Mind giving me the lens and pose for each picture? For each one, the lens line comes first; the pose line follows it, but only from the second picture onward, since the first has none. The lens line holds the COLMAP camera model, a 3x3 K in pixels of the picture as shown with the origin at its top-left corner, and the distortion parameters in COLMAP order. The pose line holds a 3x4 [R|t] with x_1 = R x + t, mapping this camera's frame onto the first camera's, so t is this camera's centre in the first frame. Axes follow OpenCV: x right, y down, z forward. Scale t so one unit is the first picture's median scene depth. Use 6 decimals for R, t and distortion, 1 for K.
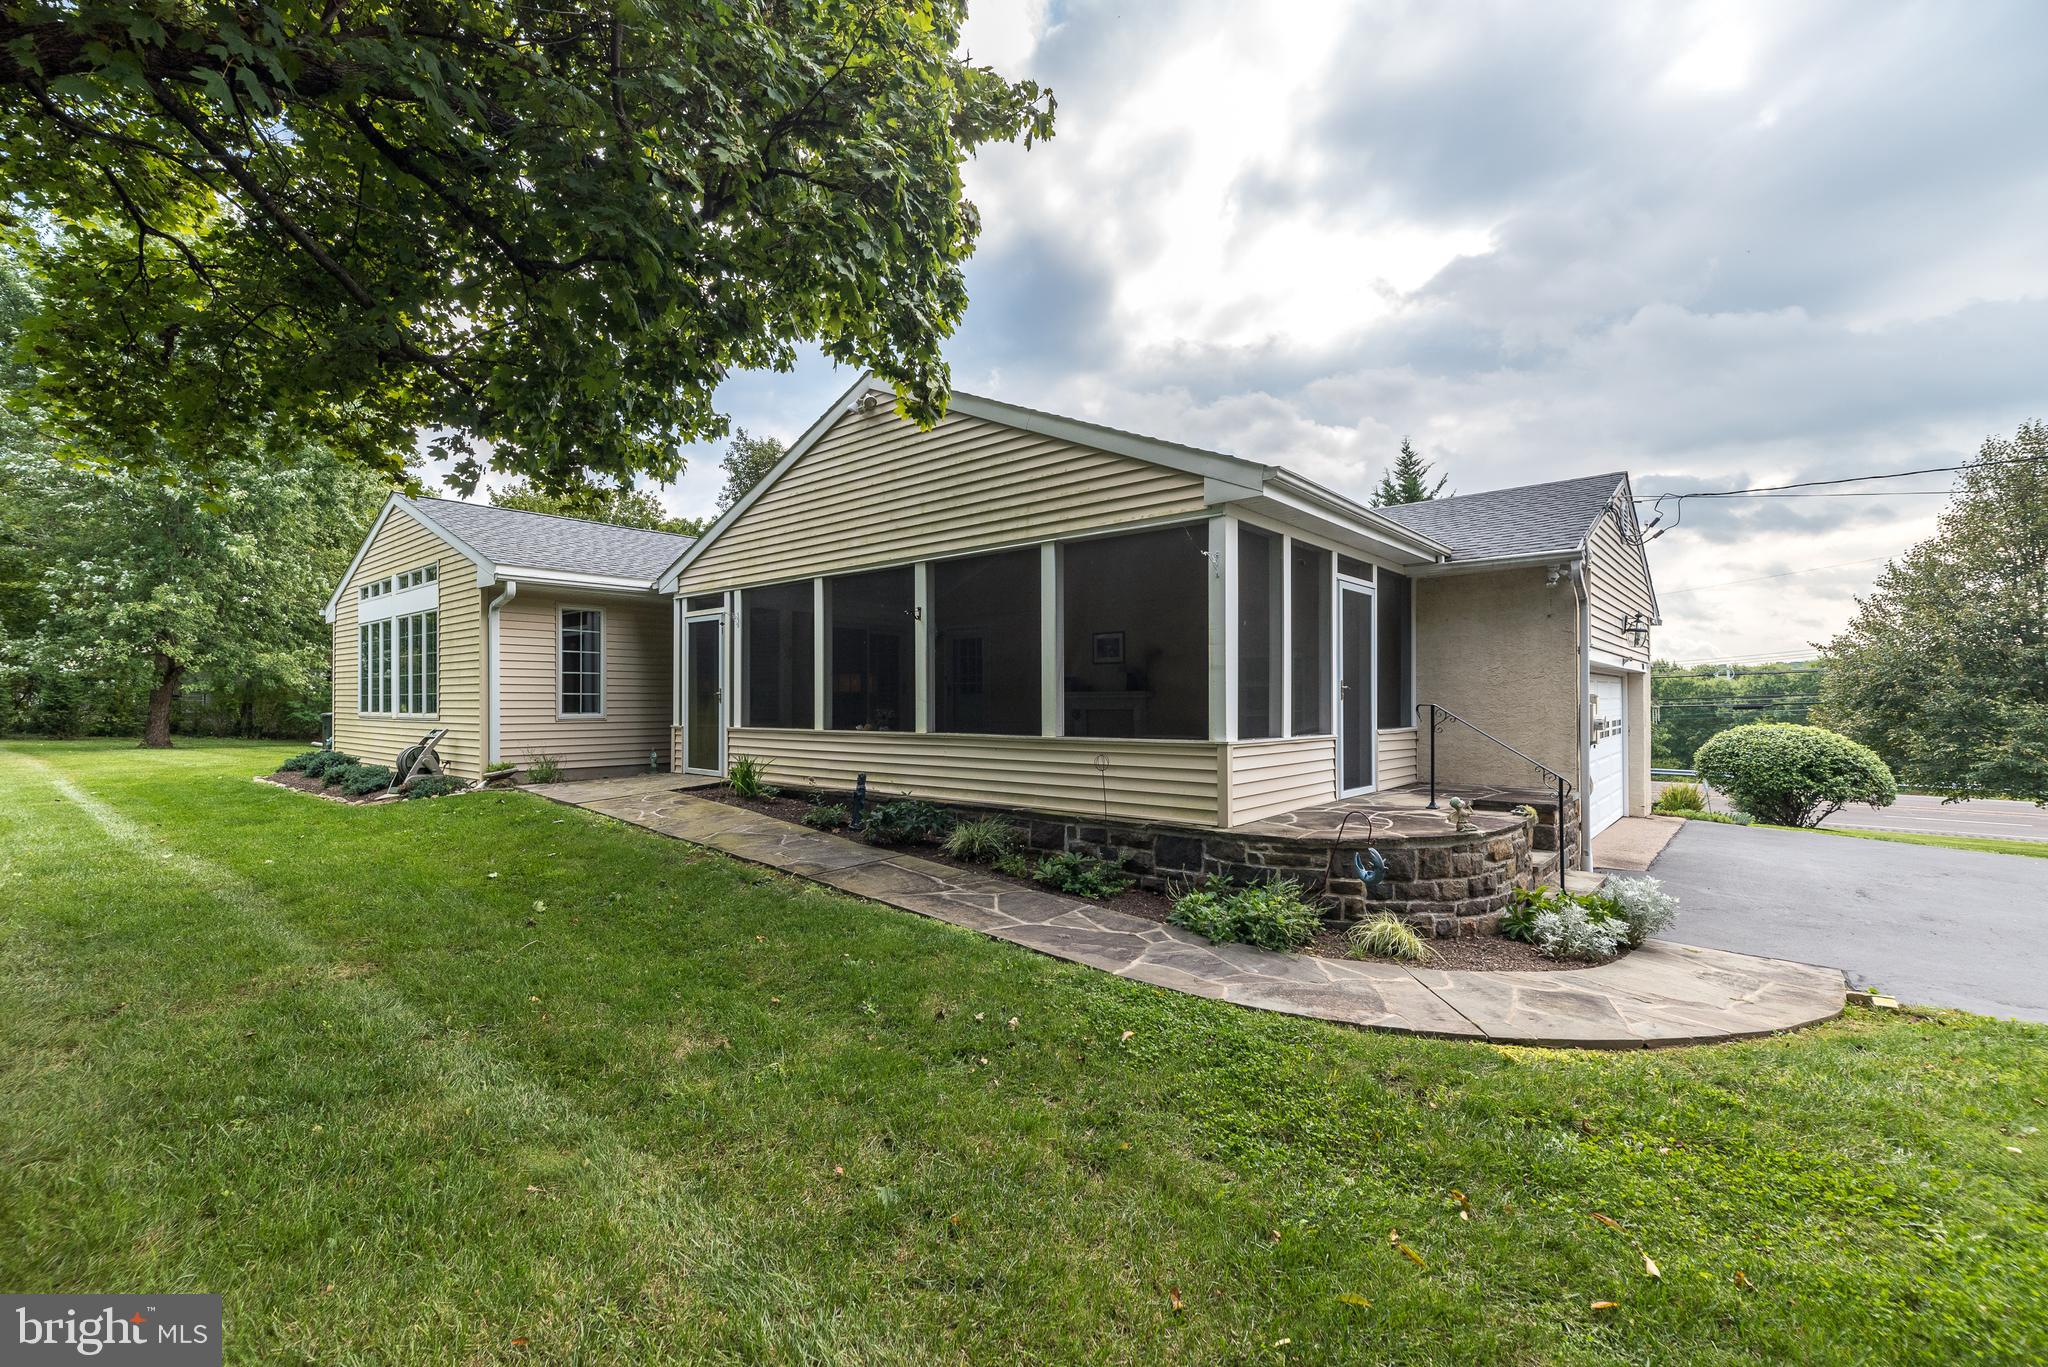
lens RADIAL K [[921.4, 0, 1037.3], [0, 921.4, 703.4], [0, 0, 1]] dist [0.002356, 0.000185]
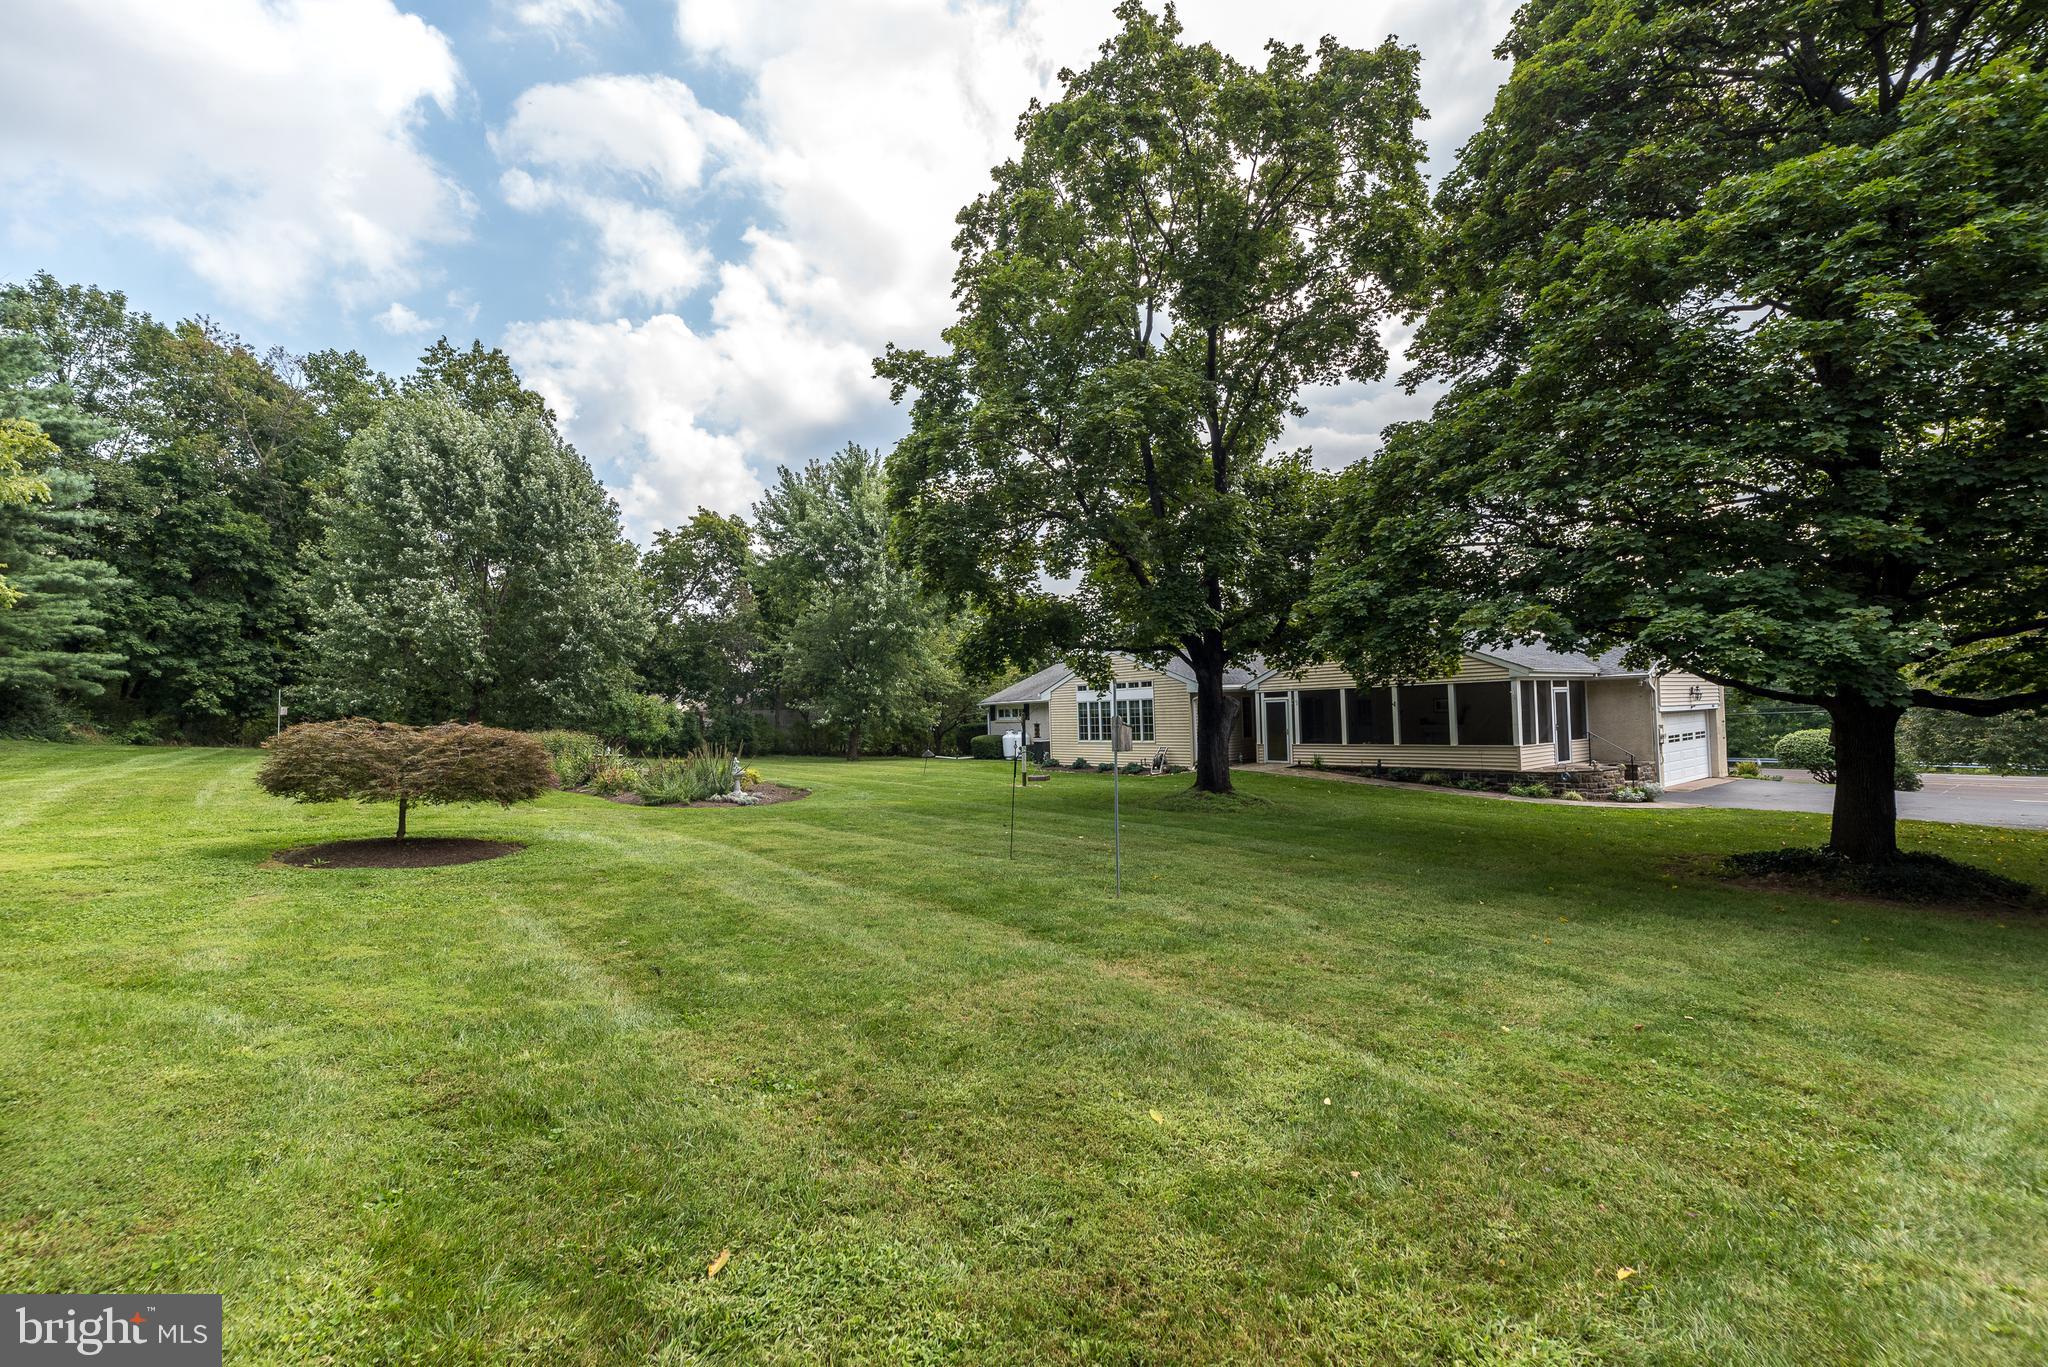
lens RADIAL K [[921.4, 0, 1037.3], [0, 921.4, 703.4], [0, 0, 1]] dist [0.002356, 0.000185]
pose [[0.981014, -0.031005, -0.191442, -0.711603], [0.027575, 0.999408, -0.020553, -0.072922], [0.191966, 0.014884, 0.981289, -2.153165]]
